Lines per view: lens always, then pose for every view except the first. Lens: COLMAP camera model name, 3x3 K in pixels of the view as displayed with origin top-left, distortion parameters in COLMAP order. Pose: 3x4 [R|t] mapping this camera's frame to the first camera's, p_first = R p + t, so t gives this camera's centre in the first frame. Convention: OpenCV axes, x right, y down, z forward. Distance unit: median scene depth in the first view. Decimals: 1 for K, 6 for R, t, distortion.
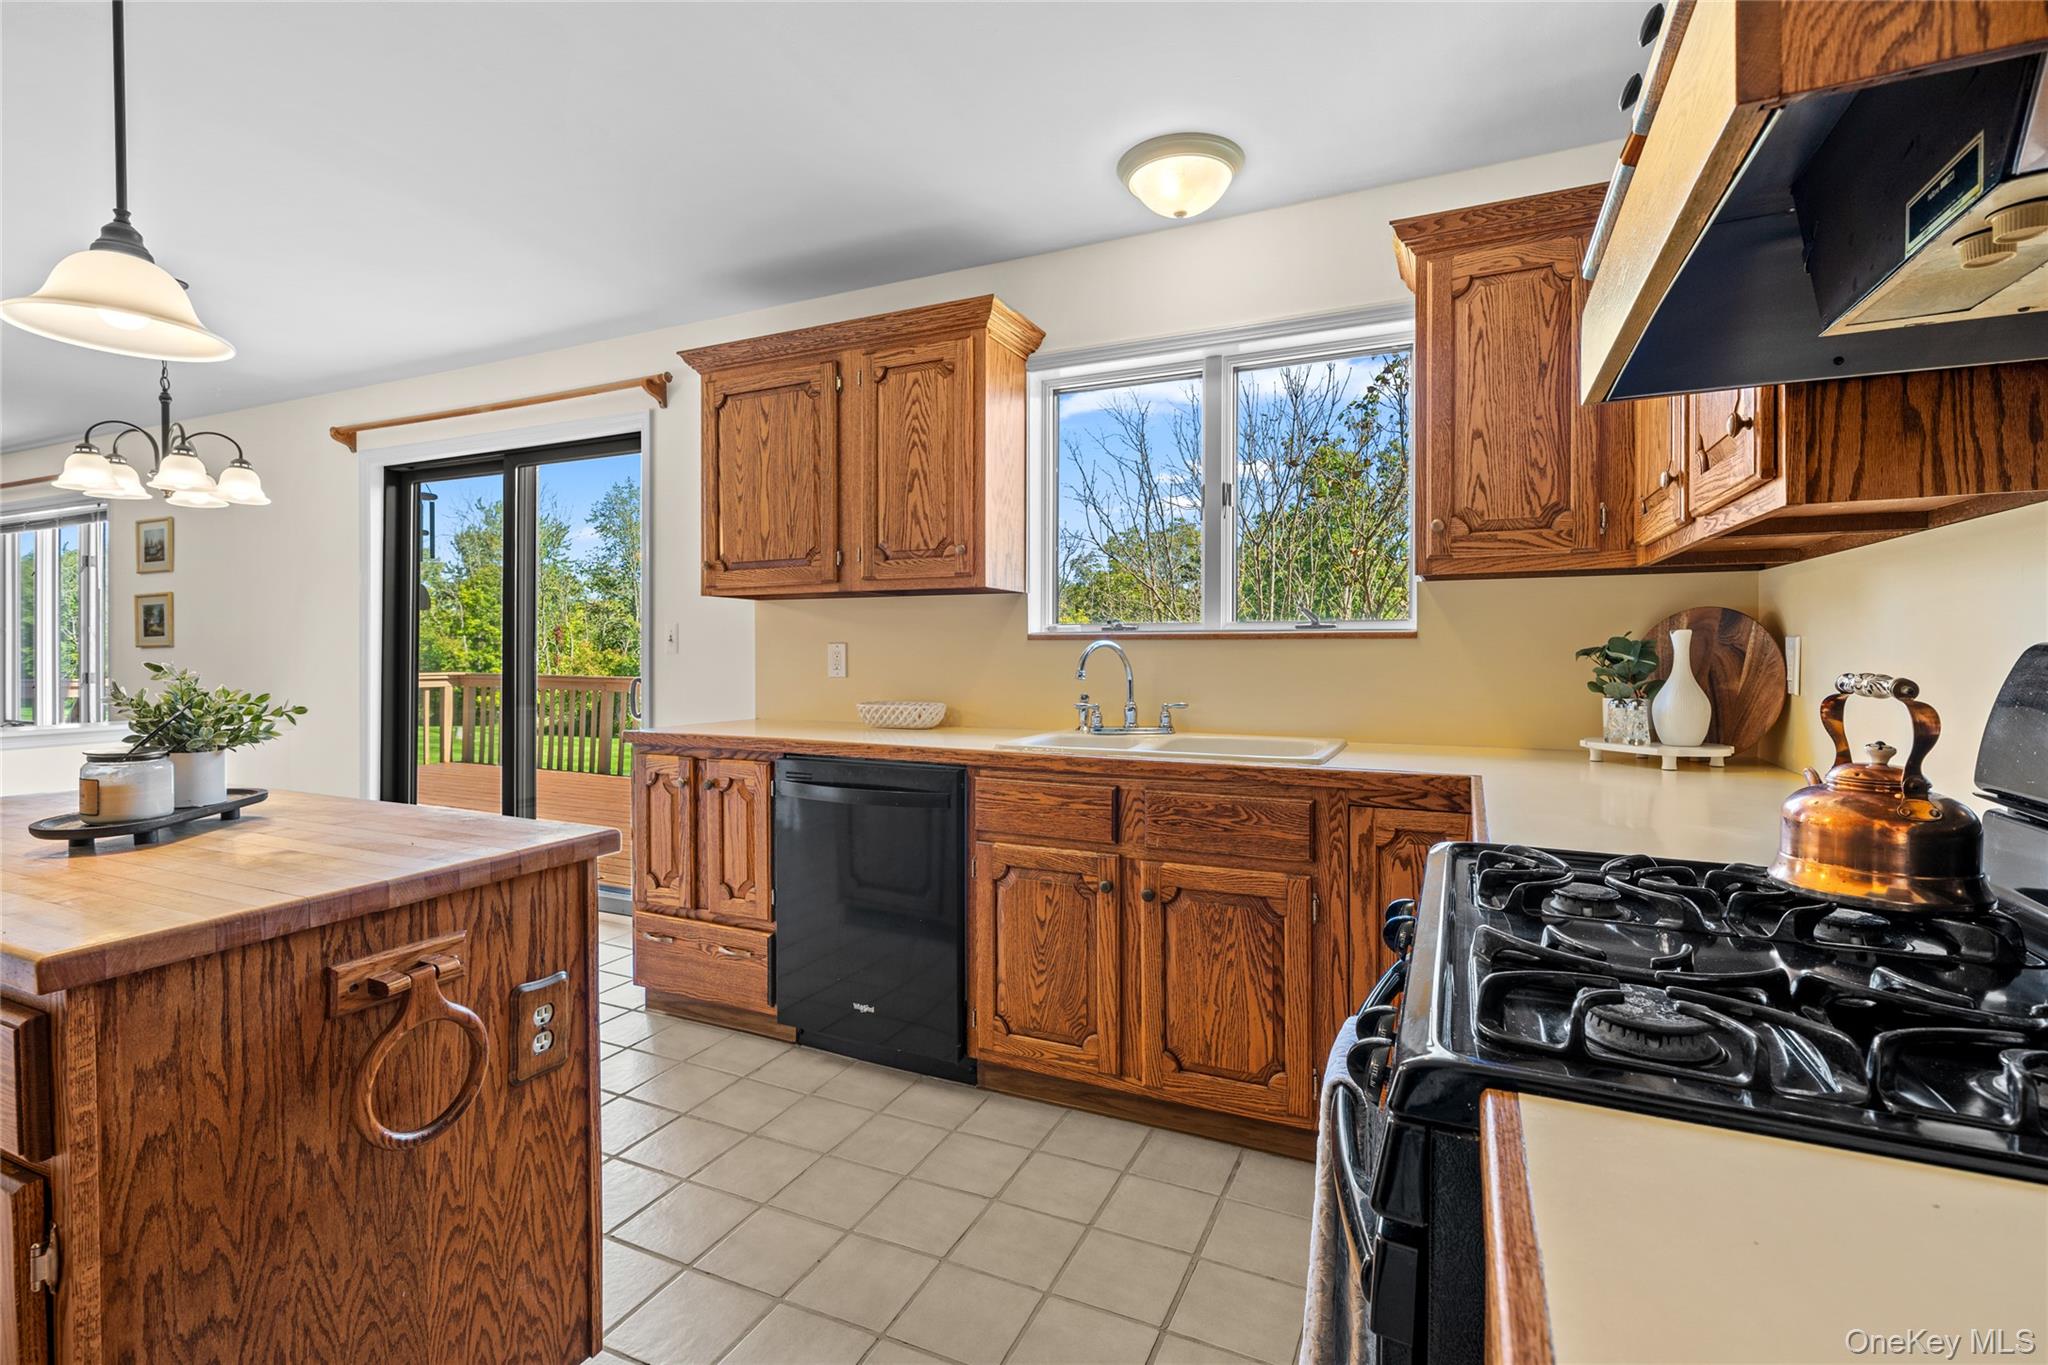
lens RADIAL K [[928.5, 0, 1028.6], [0, 928.5, 670.0], [0, 0, 1]] dist [0.001169, -0.000117]
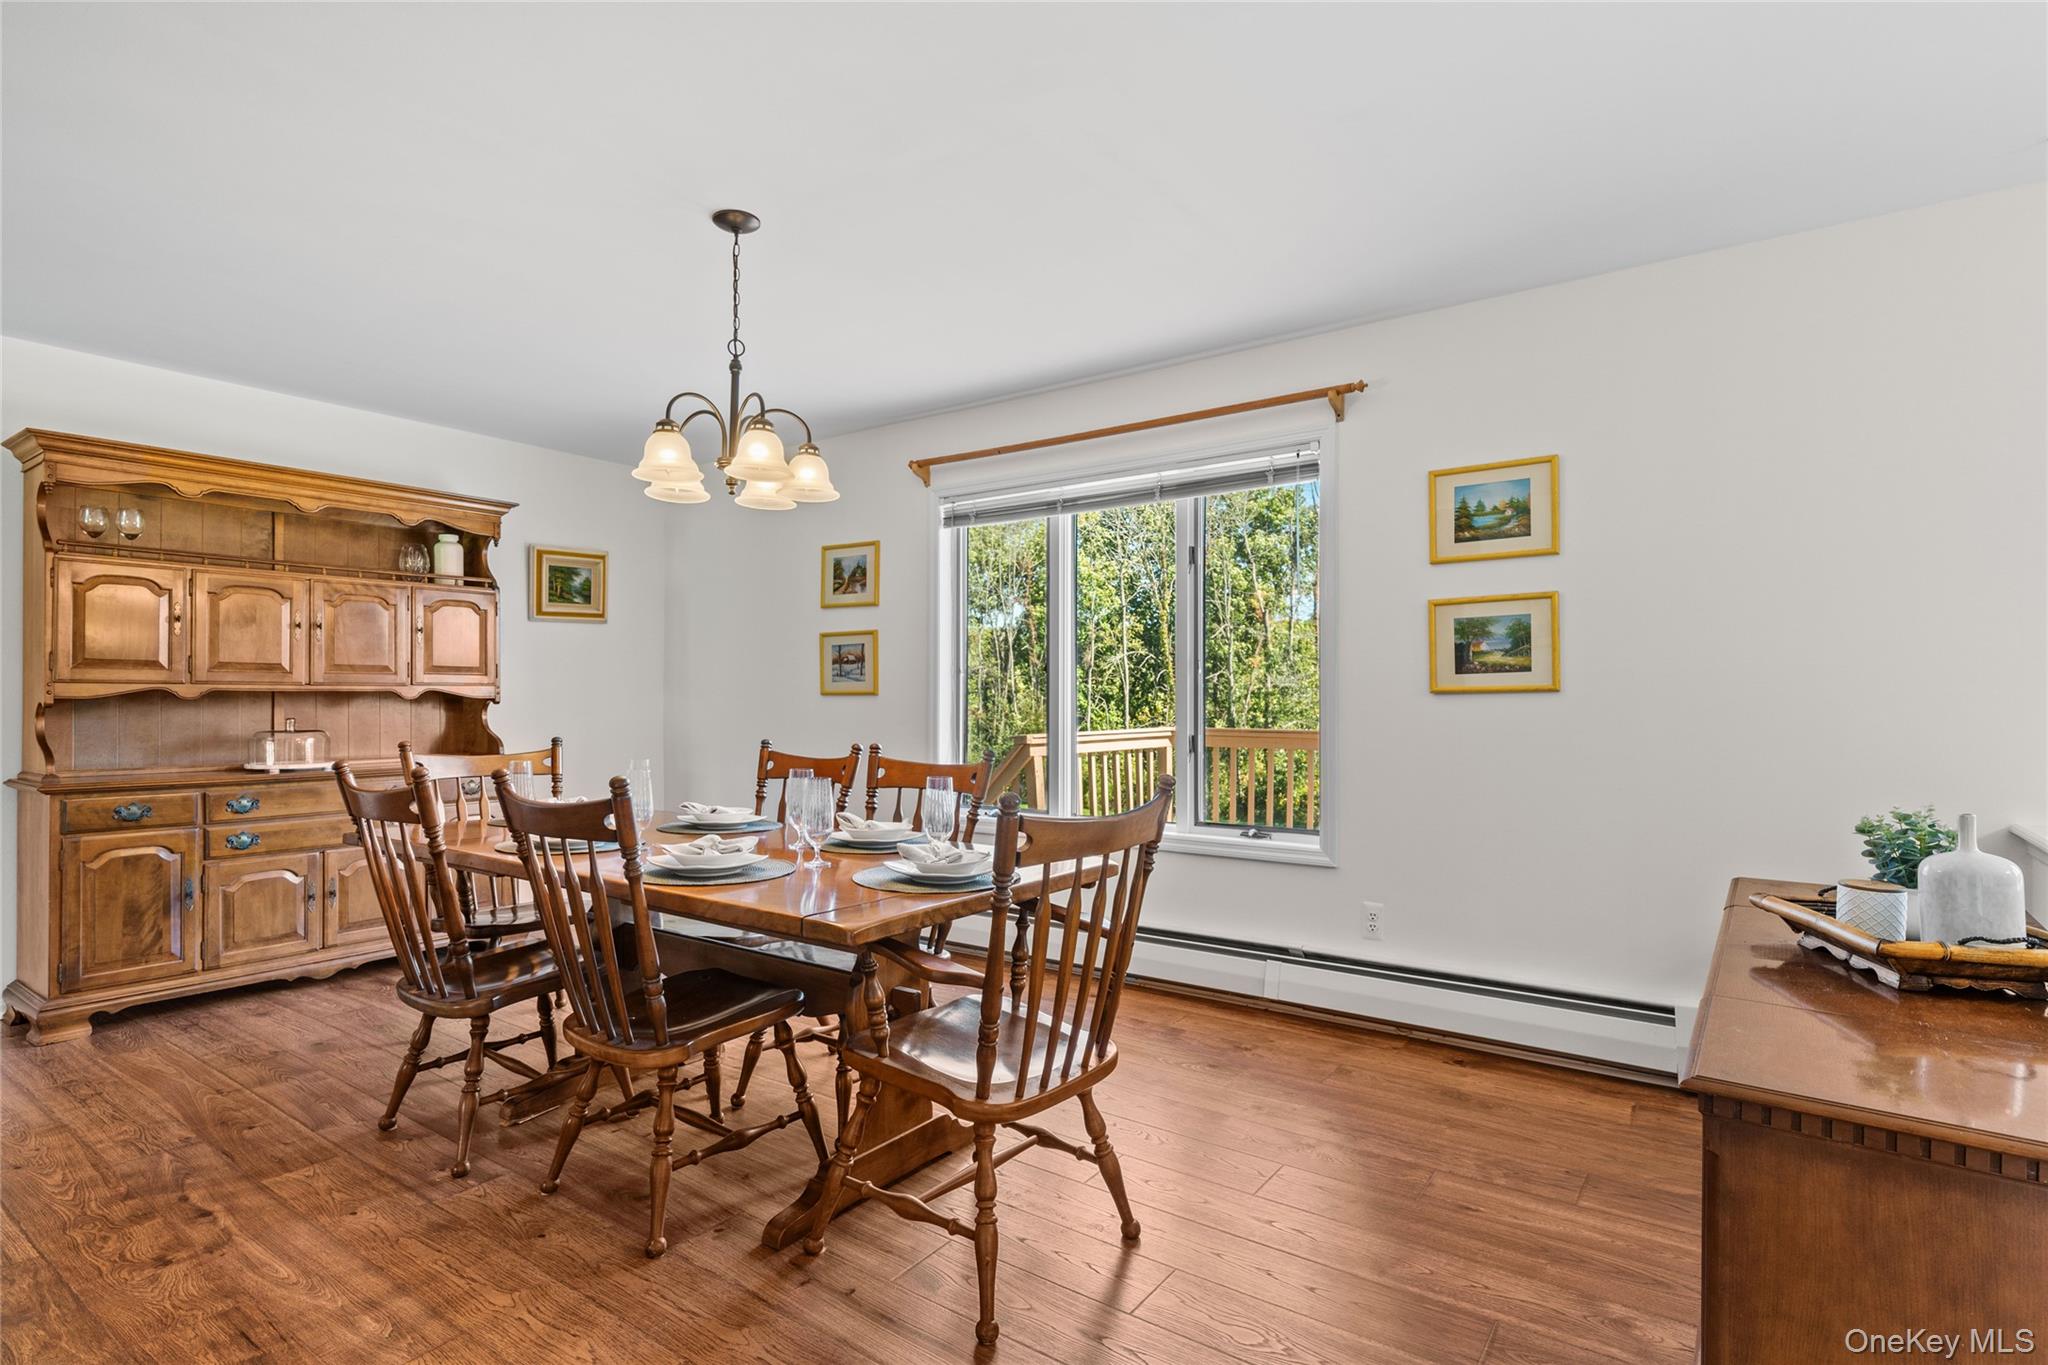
lens RADIAL K [[1018.5, 0, 1034.4], [0, 1018.5, 686.7], [0, 0, 1]] dist [-0.003387, -0.000196]
pose [[0.980767, -0.002328, -0.195170, -1.084117], [-0.003308, 0.999587, -0.028548, -0.010648], [0.195156, 0.028644, 0.980354, 0.356741]]
